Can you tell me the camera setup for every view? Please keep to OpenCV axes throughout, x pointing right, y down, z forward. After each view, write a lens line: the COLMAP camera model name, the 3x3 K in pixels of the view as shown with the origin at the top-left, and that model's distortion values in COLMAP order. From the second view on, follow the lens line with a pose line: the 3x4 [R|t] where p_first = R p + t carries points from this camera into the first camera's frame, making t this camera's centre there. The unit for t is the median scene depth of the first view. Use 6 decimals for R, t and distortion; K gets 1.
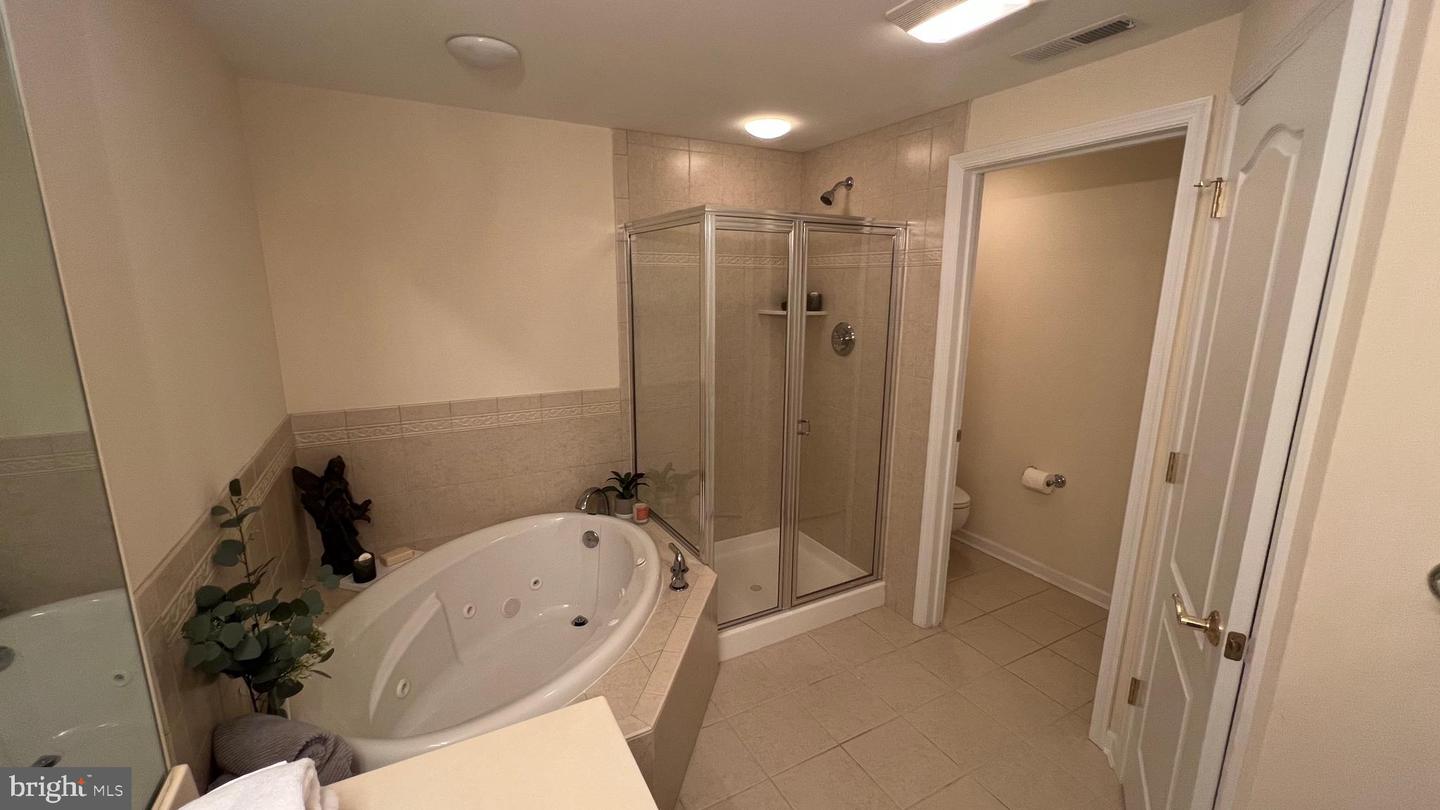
lens RADIAL K [[574.9, 0, 715.4], [0, 574.9, 402.0], [0, 0, 1]] dist [-0.002051, 0.000155]
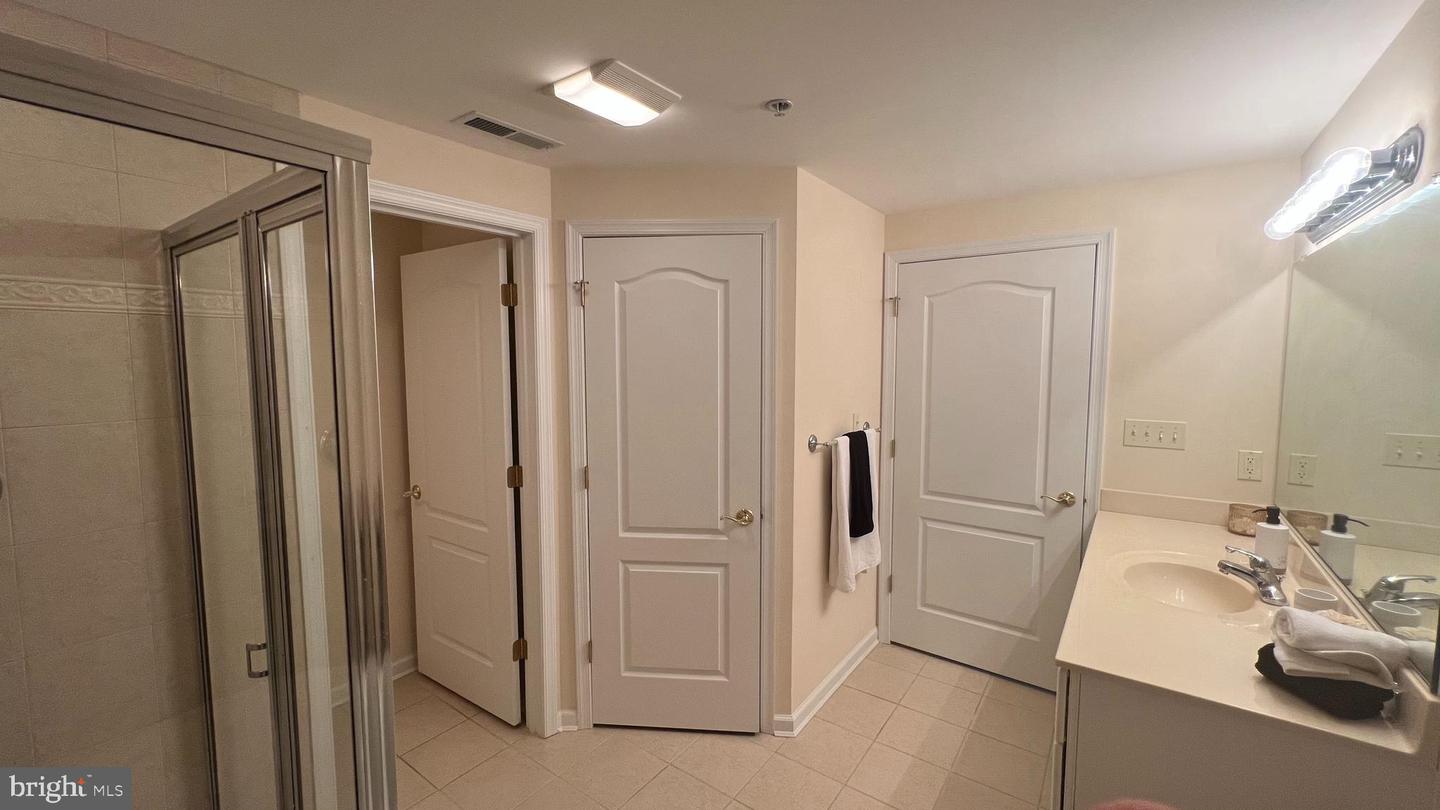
lens RADIAL K [[574.9, 0, 715.4], [0, 574.9, 402.0], [0, 0, 1]] dist [-0.002051, 0.000155]
pose [[-0.433655, -0.078031, 0.897694, -0.363664], [0.182155, 0.968084, 0.172144, -0.154400], [-0.882476, 0.238170, -0.405600, 0.768689]]
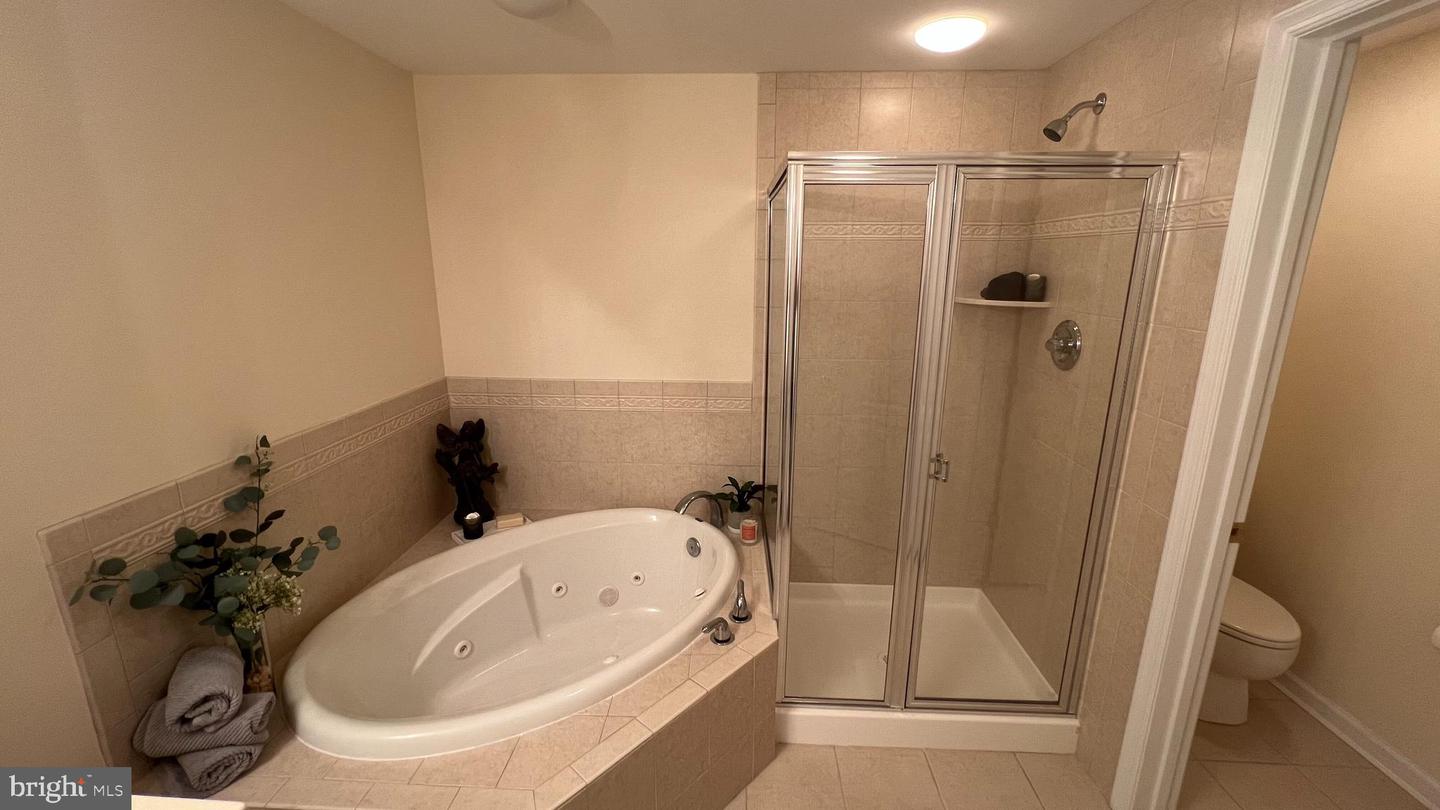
lens RADIAL K [[574.9, 0, 715.4], [0, 574.9, 402.0], [0, 0, 1]] dist [-0.002051, 0.000155]
pose [[0.857308, 0.122270, -0.500072, 0.239569], [-0.106164, 0.992496, 0.060666, -0.045894], [0.503738, 0.001080, 0.863856, 0.245806]]
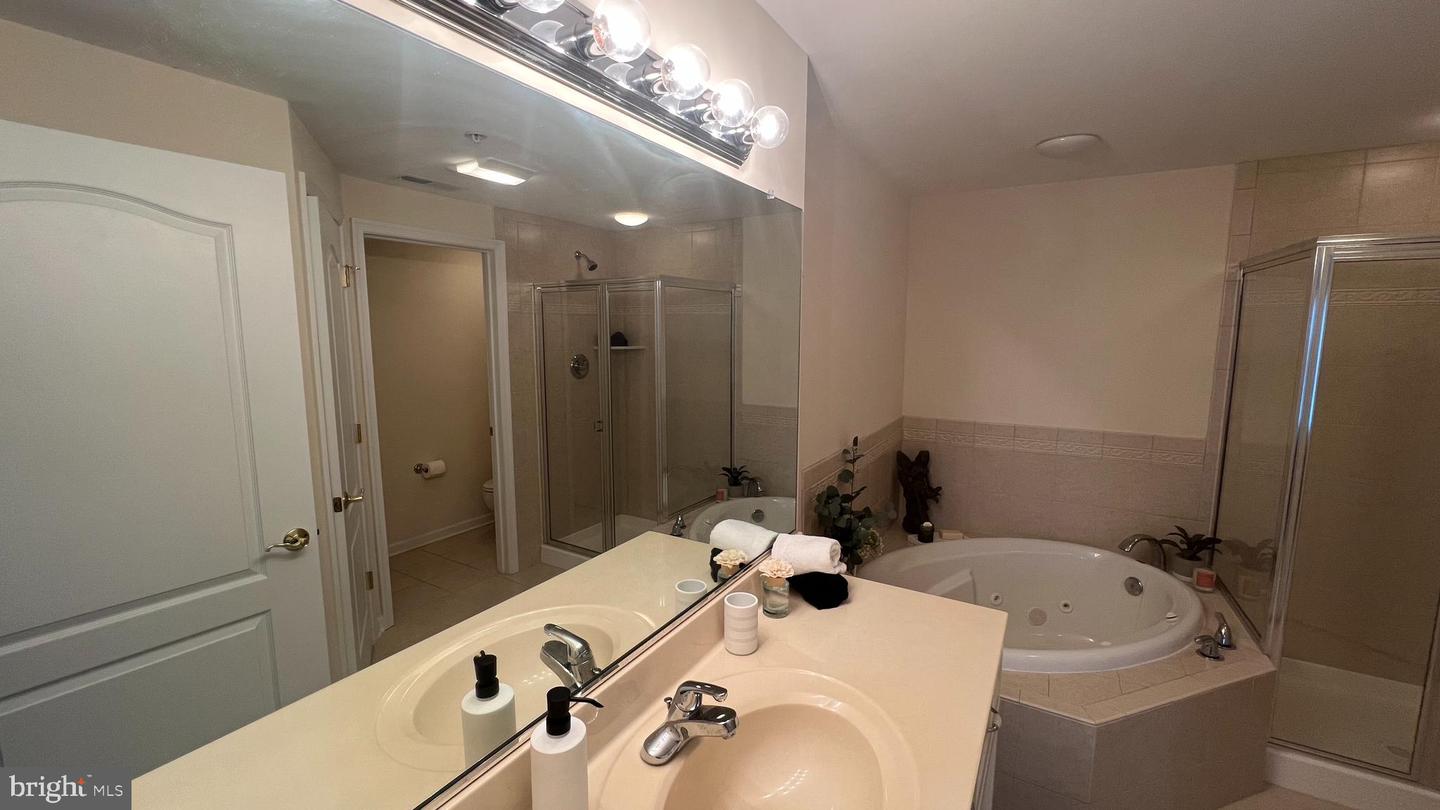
lens RADIAL K [[574.9, 0, 715.4], [0, 574.9, 402.0], [0, 0, 1]] dist [-0.002051, 0.000155]
pose [[0.517931, 0.105229, -0.848925, 0.213724], [-0.172363, 0.984888, 0.016924, 0.038223], [0.837877, 0.137558, 0.528242, -0.154394]]
